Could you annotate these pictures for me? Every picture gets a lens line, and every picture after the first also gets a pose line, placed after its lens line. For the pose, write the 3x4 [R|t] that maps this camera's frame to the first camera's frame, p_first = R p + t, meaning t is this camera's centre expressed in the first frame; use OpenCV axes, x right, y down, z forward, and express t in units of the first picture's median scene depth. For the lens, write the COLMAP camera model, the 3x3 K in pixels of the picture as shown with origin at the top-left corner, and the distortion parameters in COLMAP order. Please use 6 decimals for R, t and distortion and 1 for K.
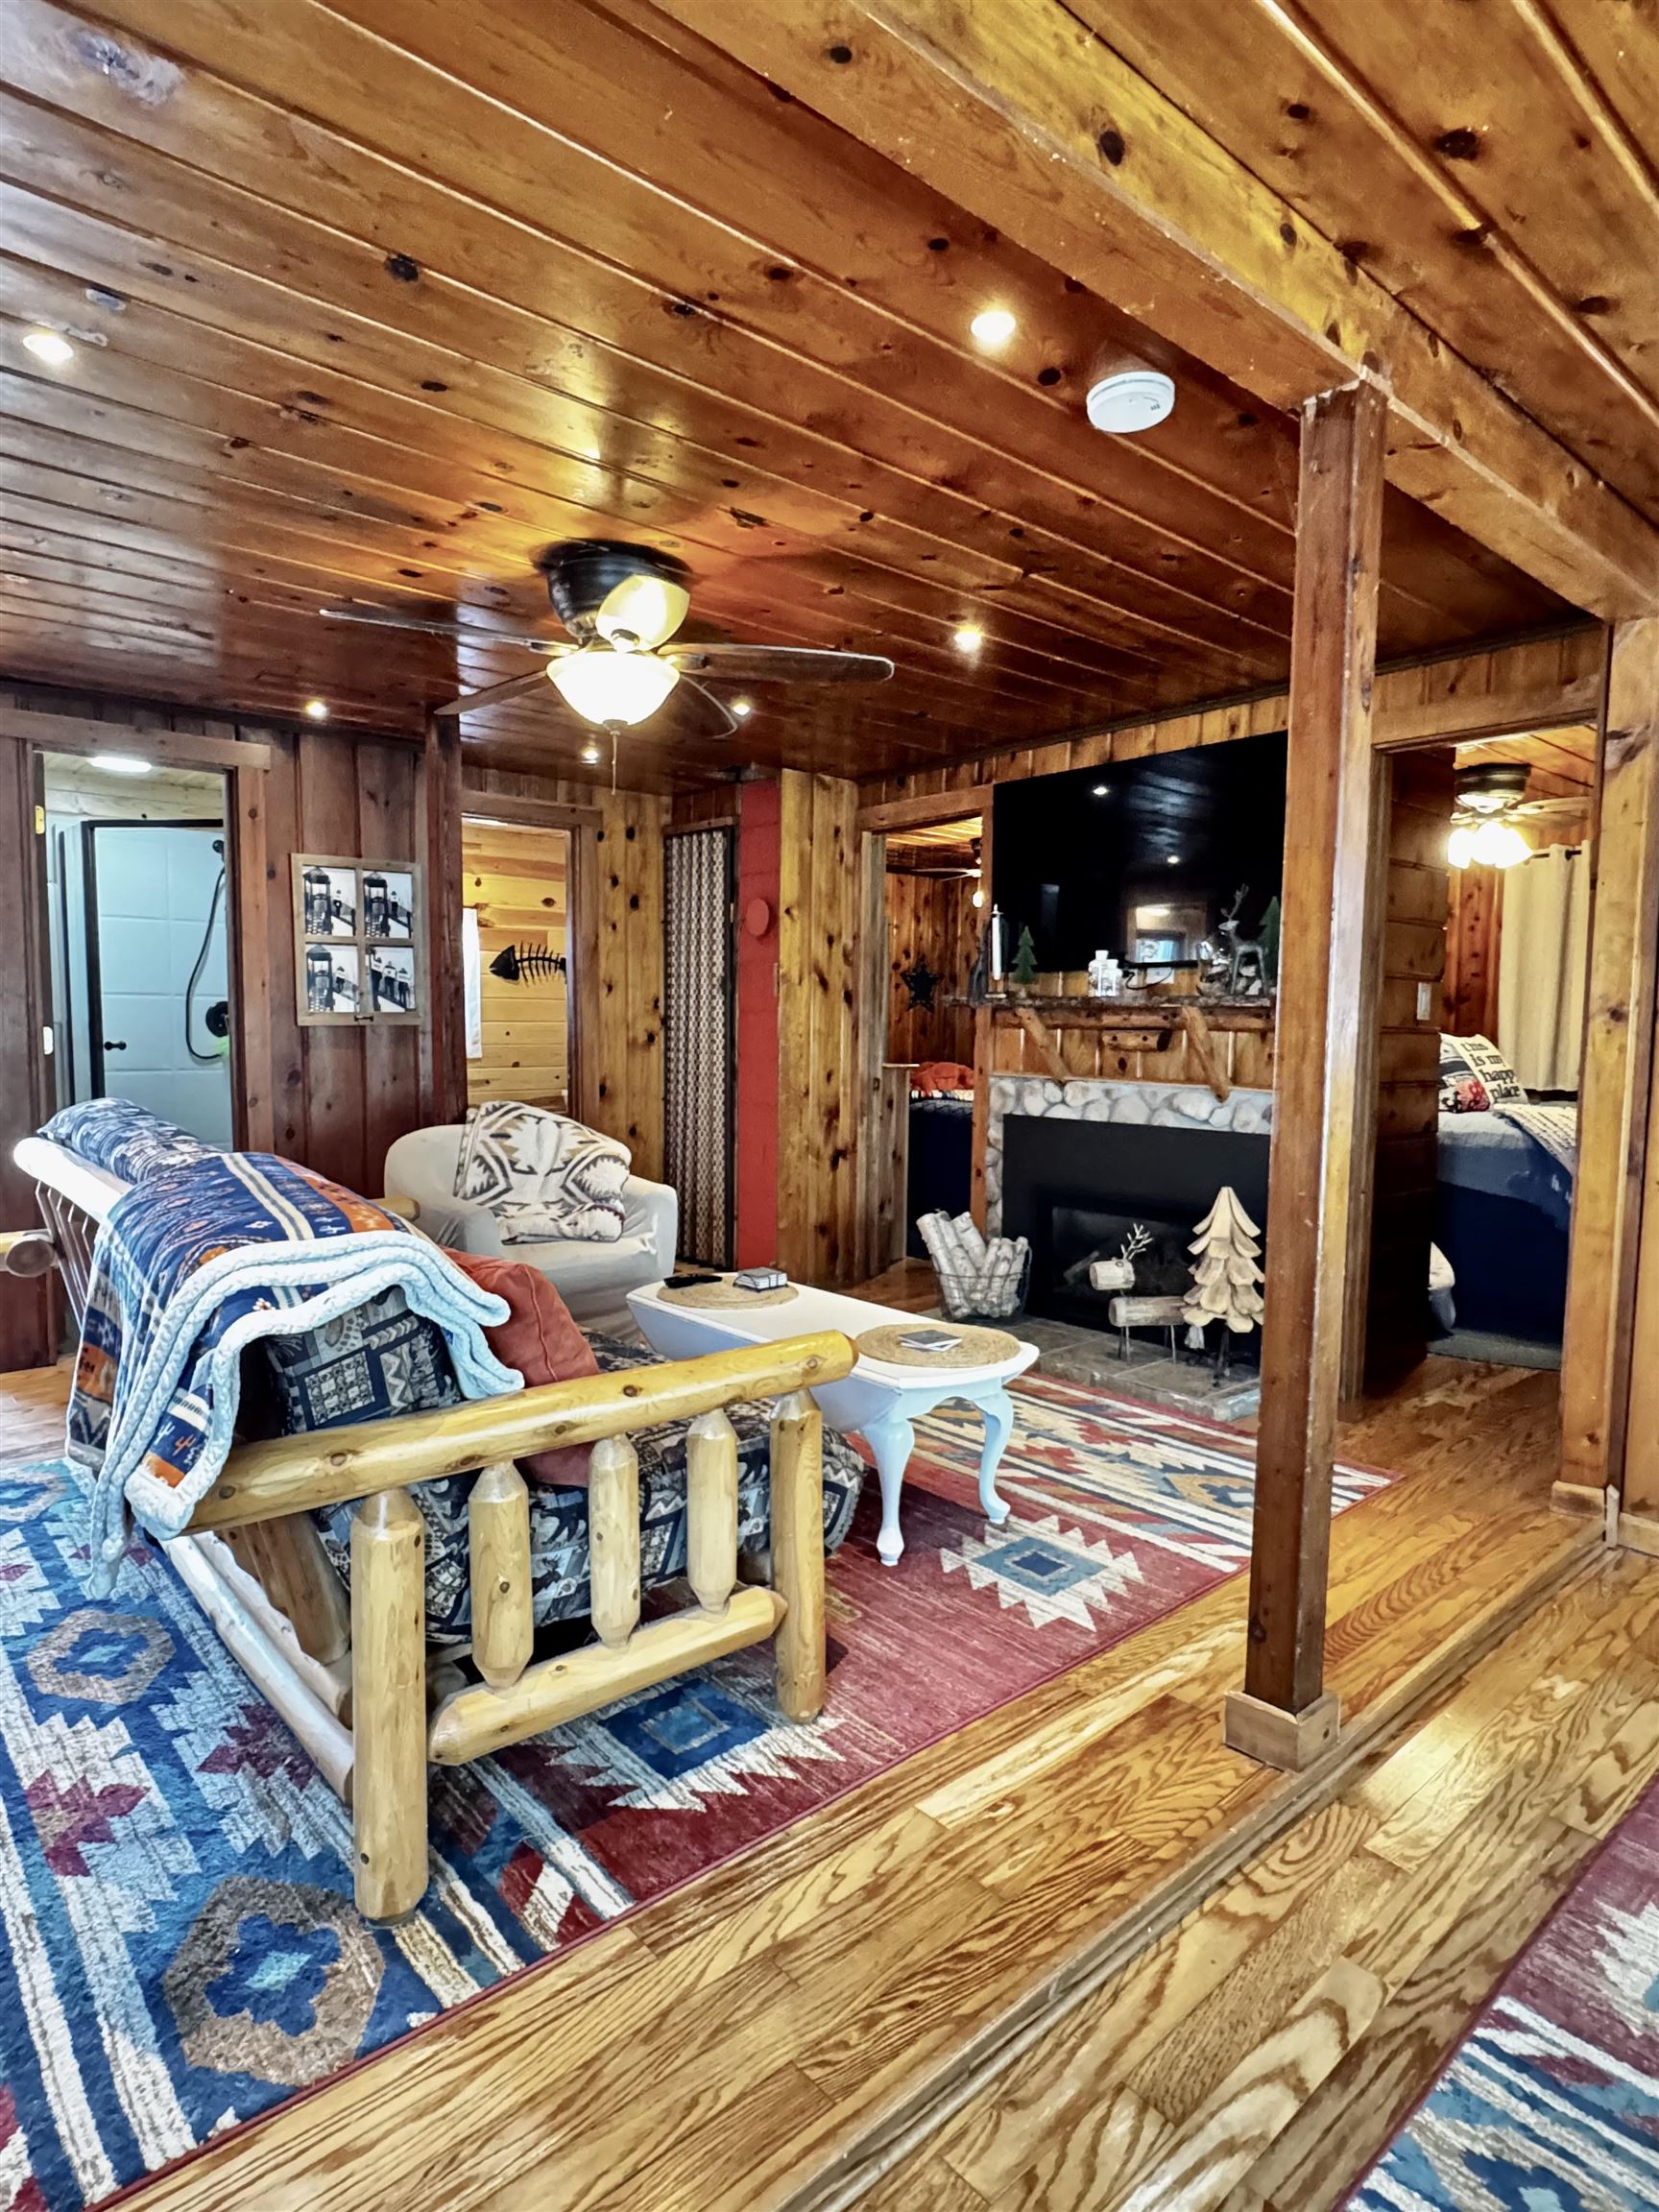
lens RADIAL K [[1212.3, 0, 822.9], [0, 1212.3, 1119.4], [0, 0, 1]] dist [-0.003415, 0.001859]
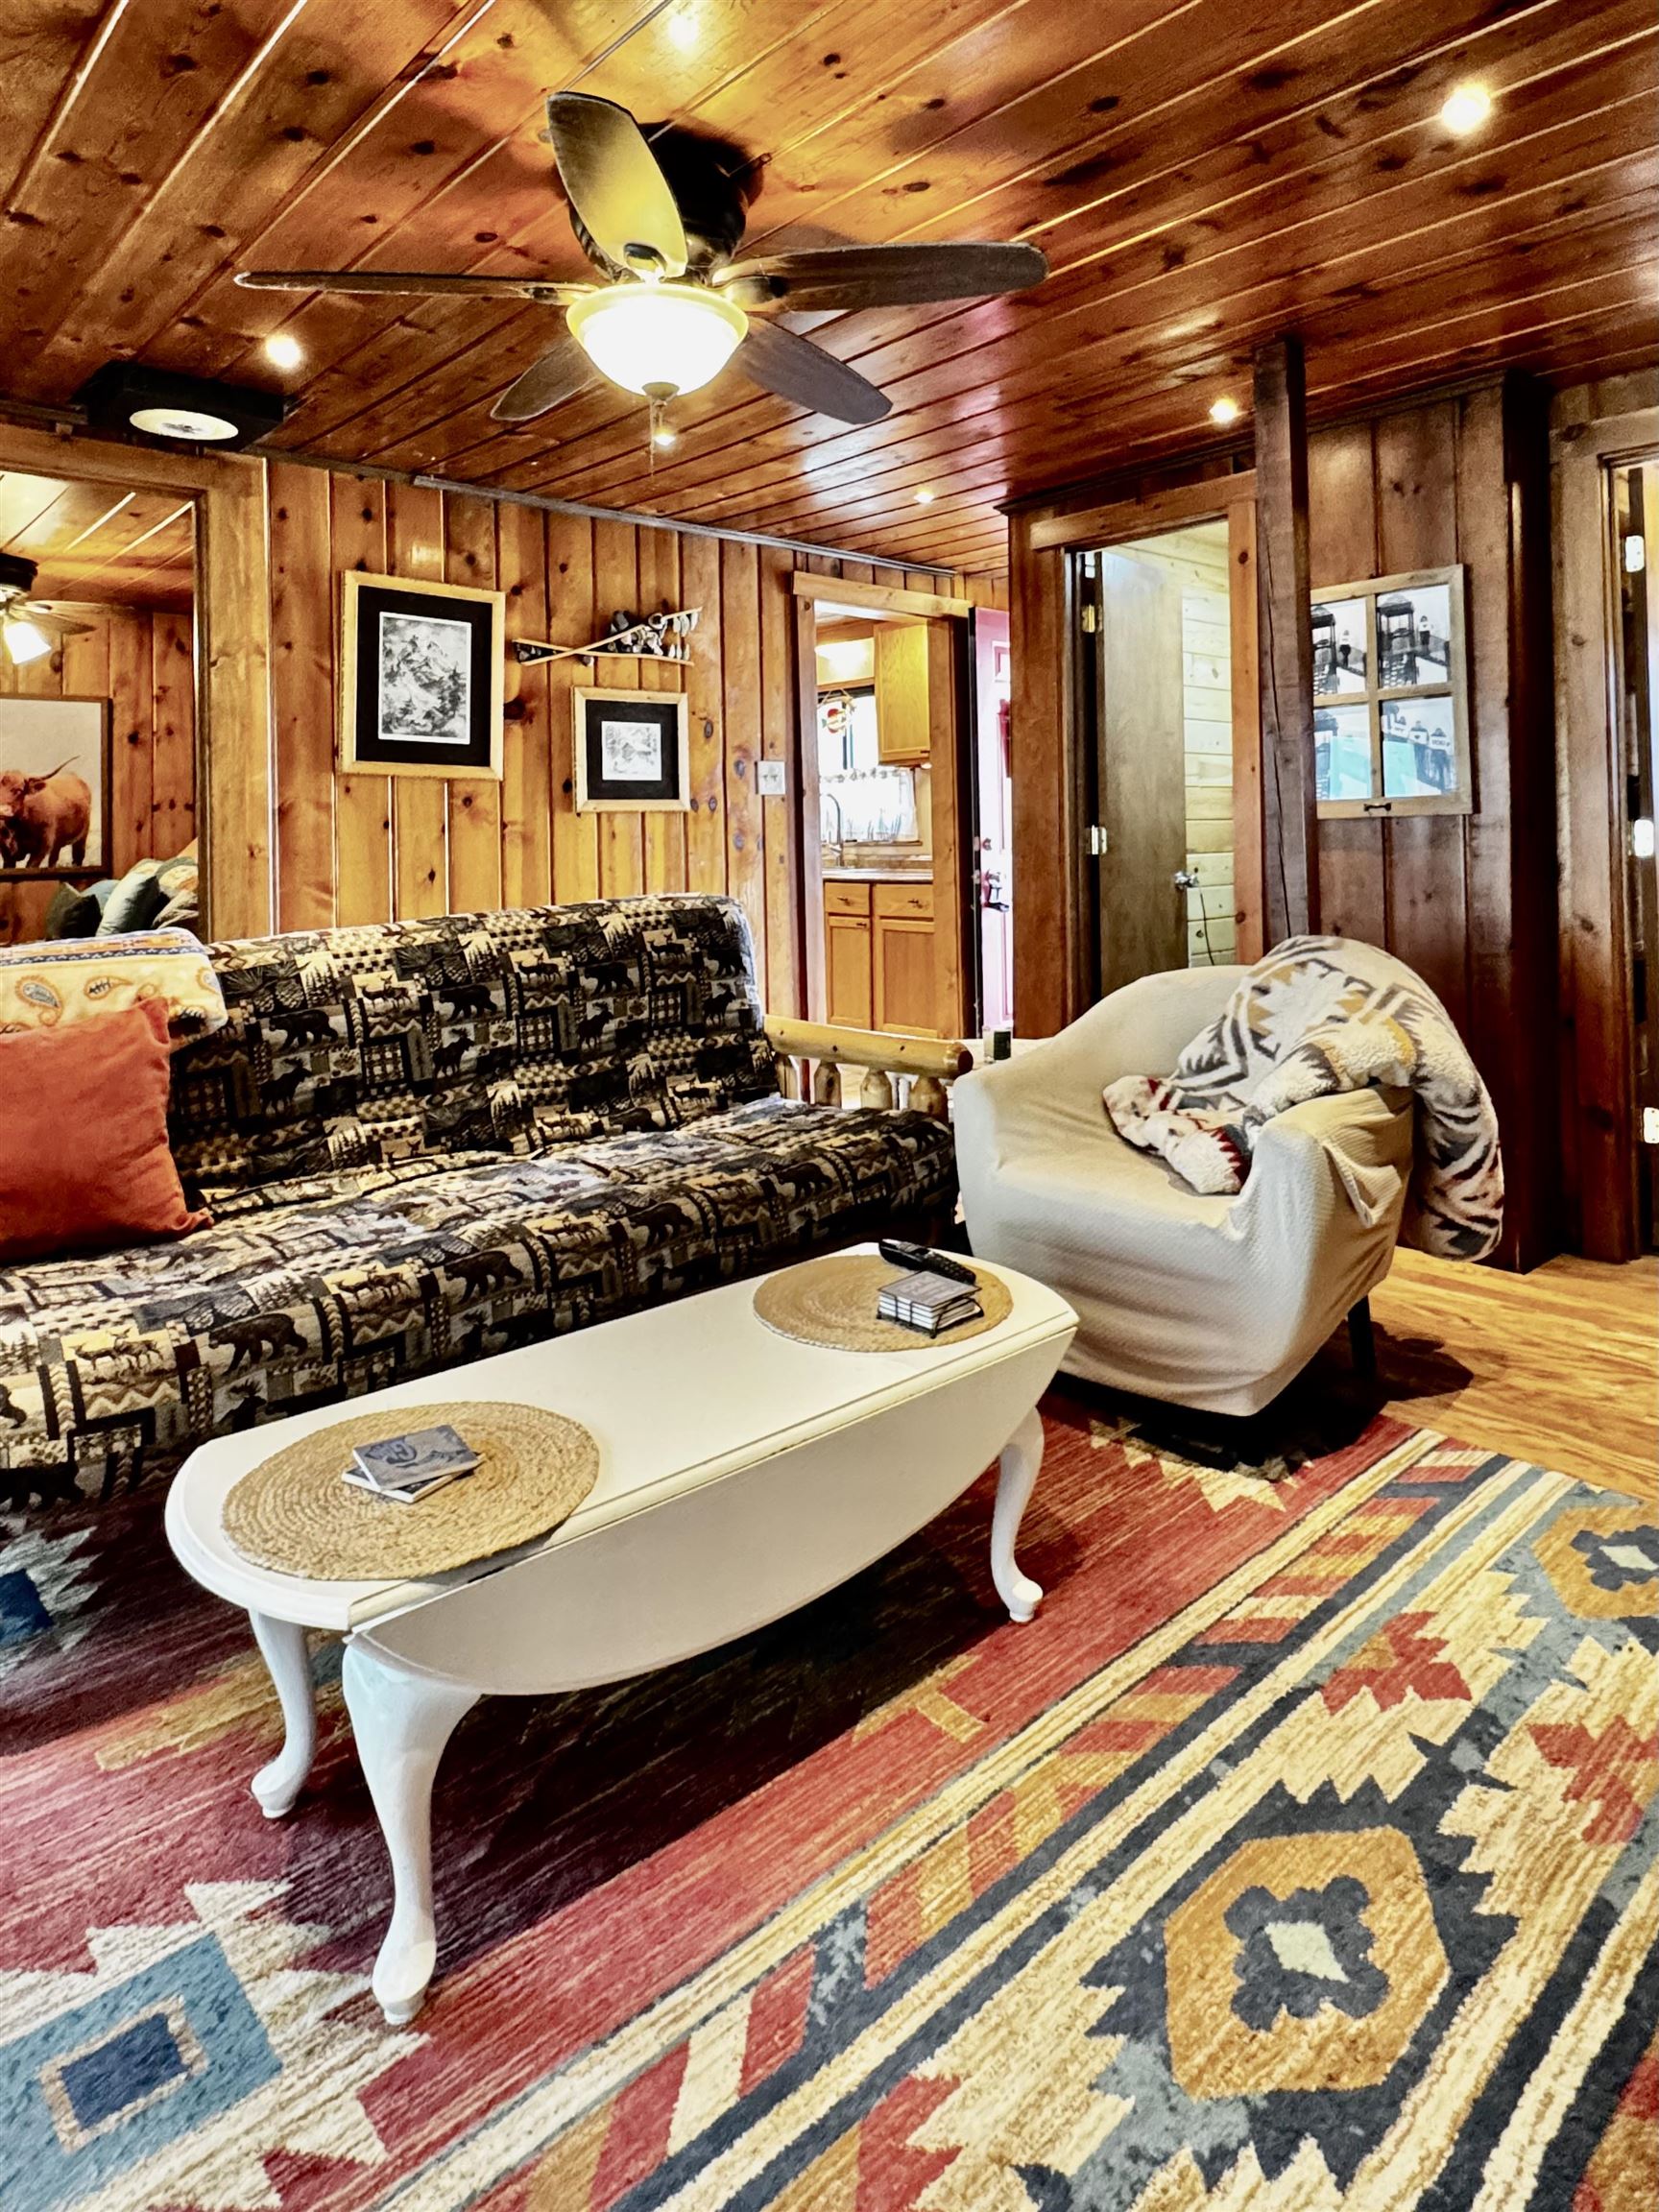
lens RADIAL K [[1304.6, 0, 838.3], [0, 1304.6, 815.8], [0, 0, 1]] dist [-0.006872, 0.004561]
pose [[0.014020, -0.021569, -0.999669, 0.384843], [-0.063013, 0.997761, -0.022412, -0.044697], [0.997914, 0.063306, 0.012629, 0.724616]]
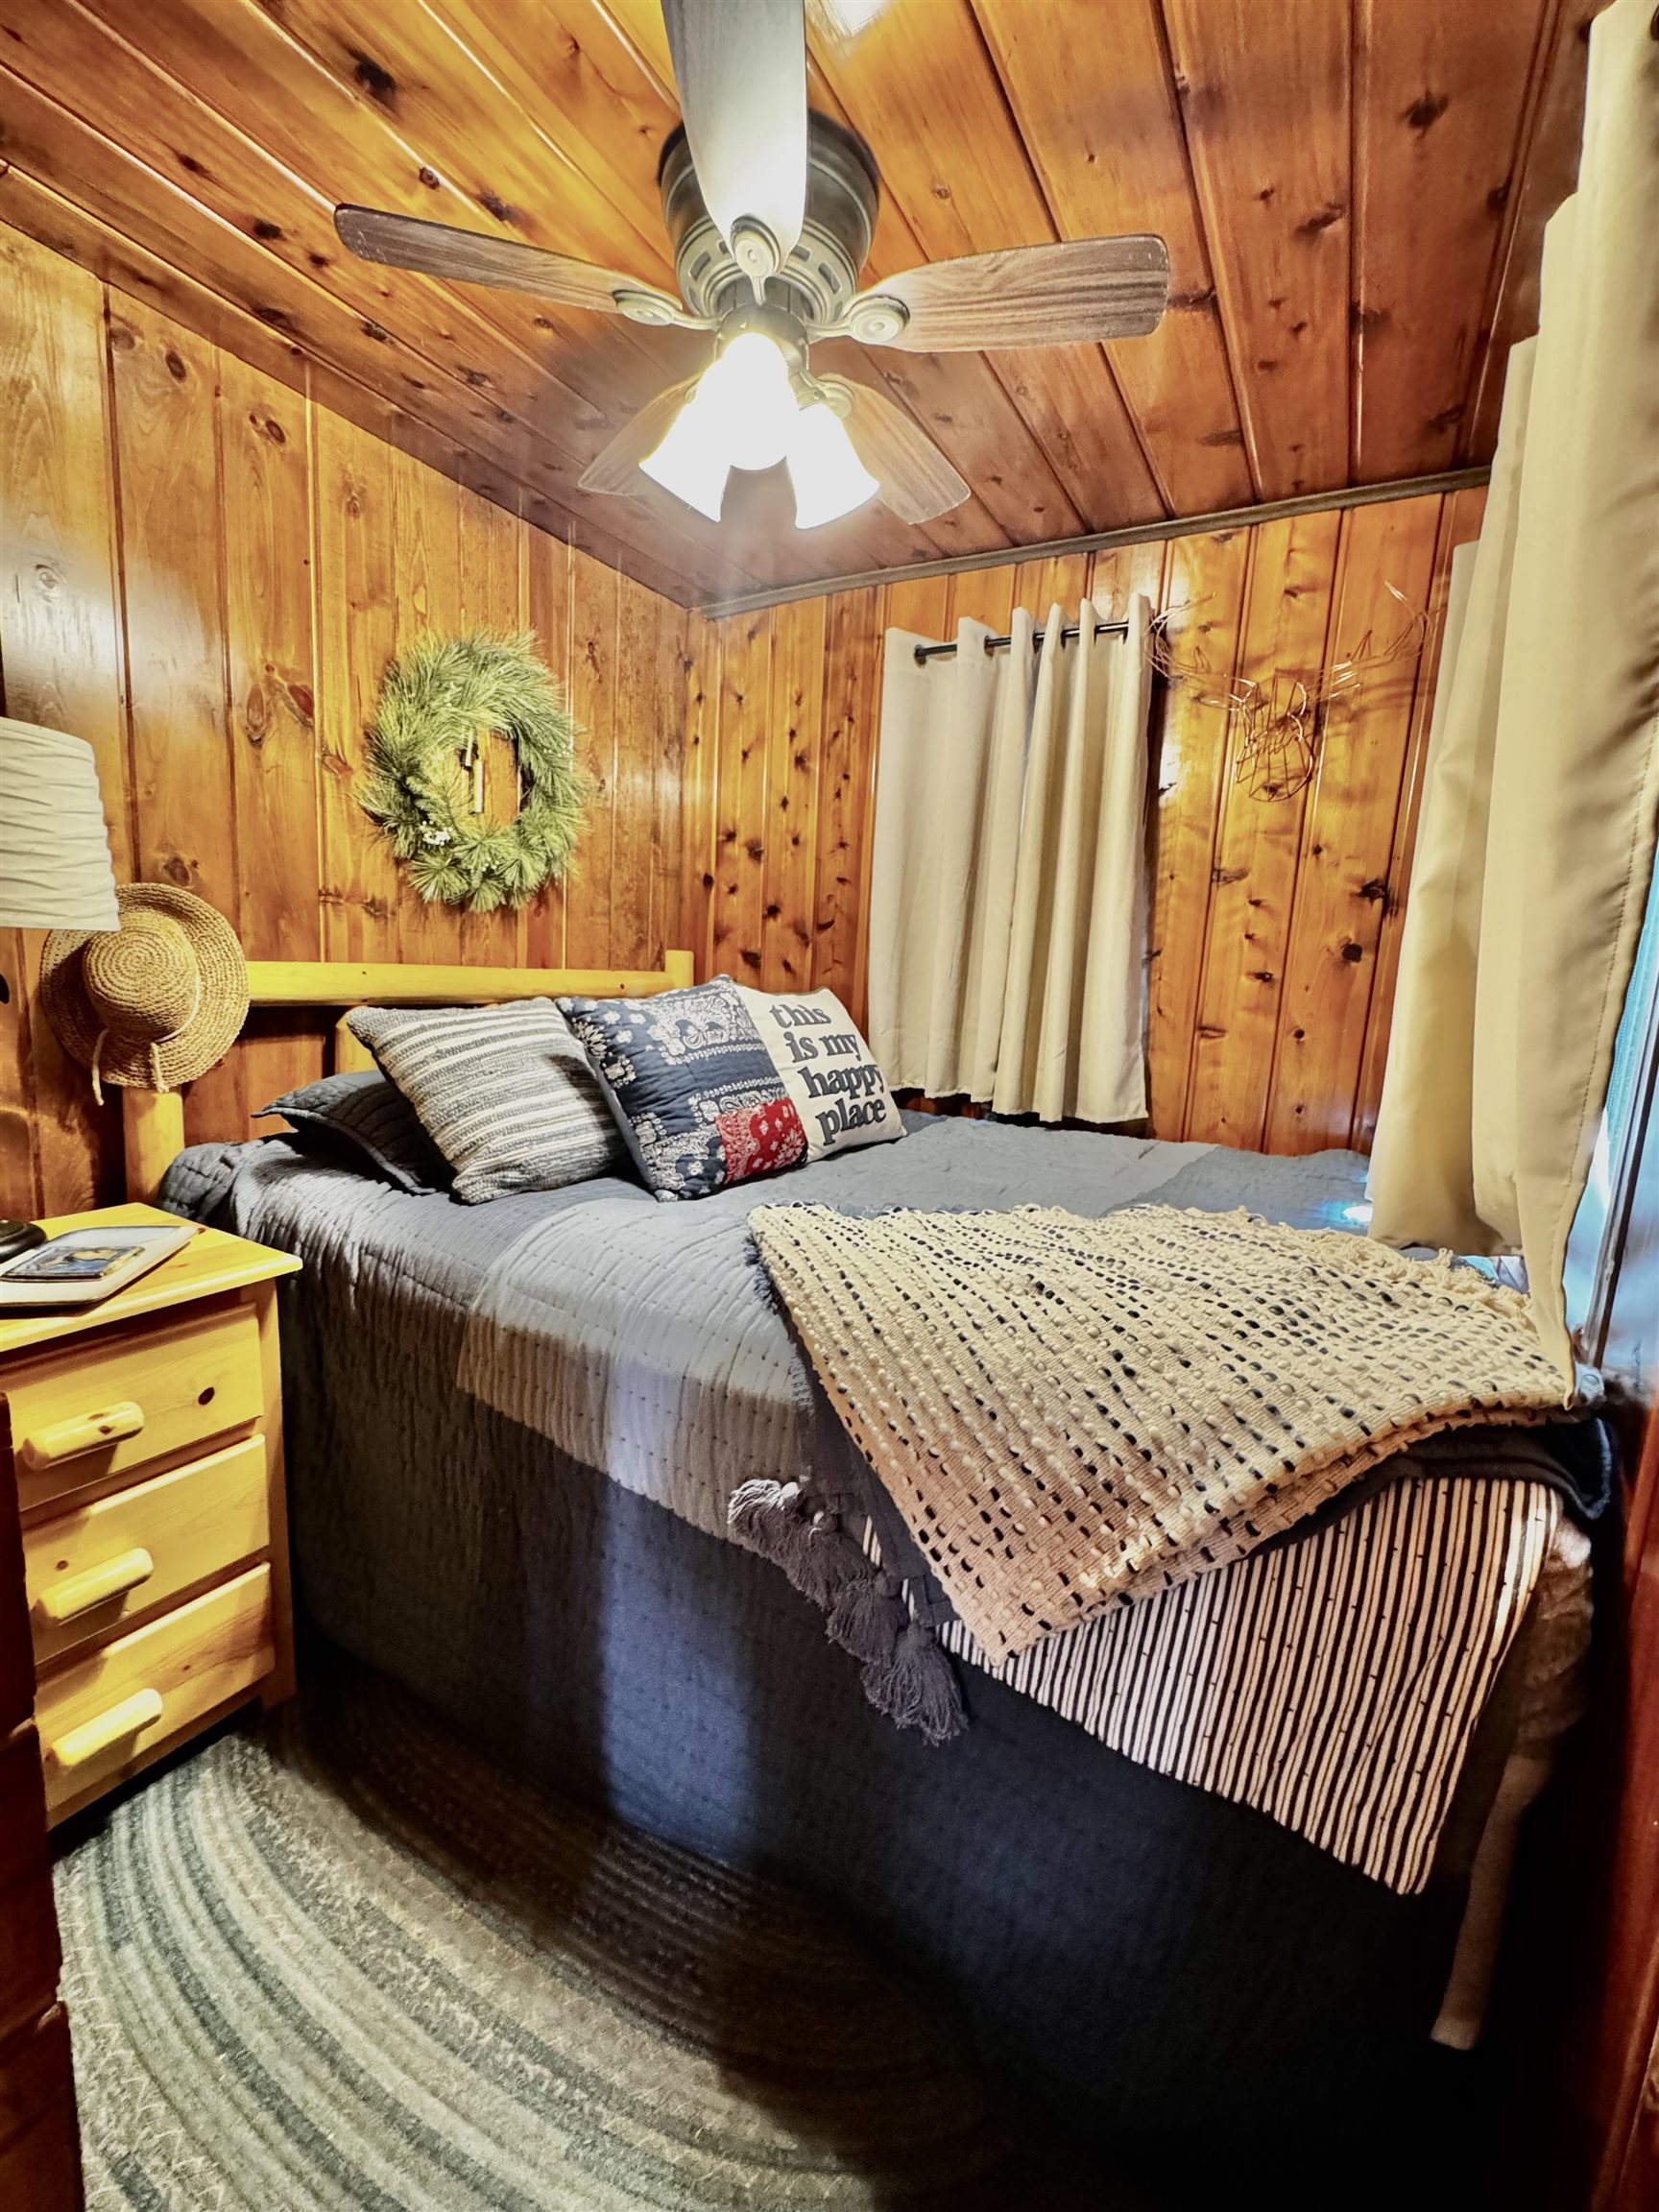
lens RADIAL K [[937.0, 0, 829.5], [0, 937.0, 1106.0], [0, 0, 1]] dist [0.000666, -0.000028]
pose [[0.936777, -0.012839, 0.349690, 0.536730], [-0.014470, 0.997051, 0.075370, -0.067554], [-0.349626, -0.075665, 0.933829, 0.833604]]
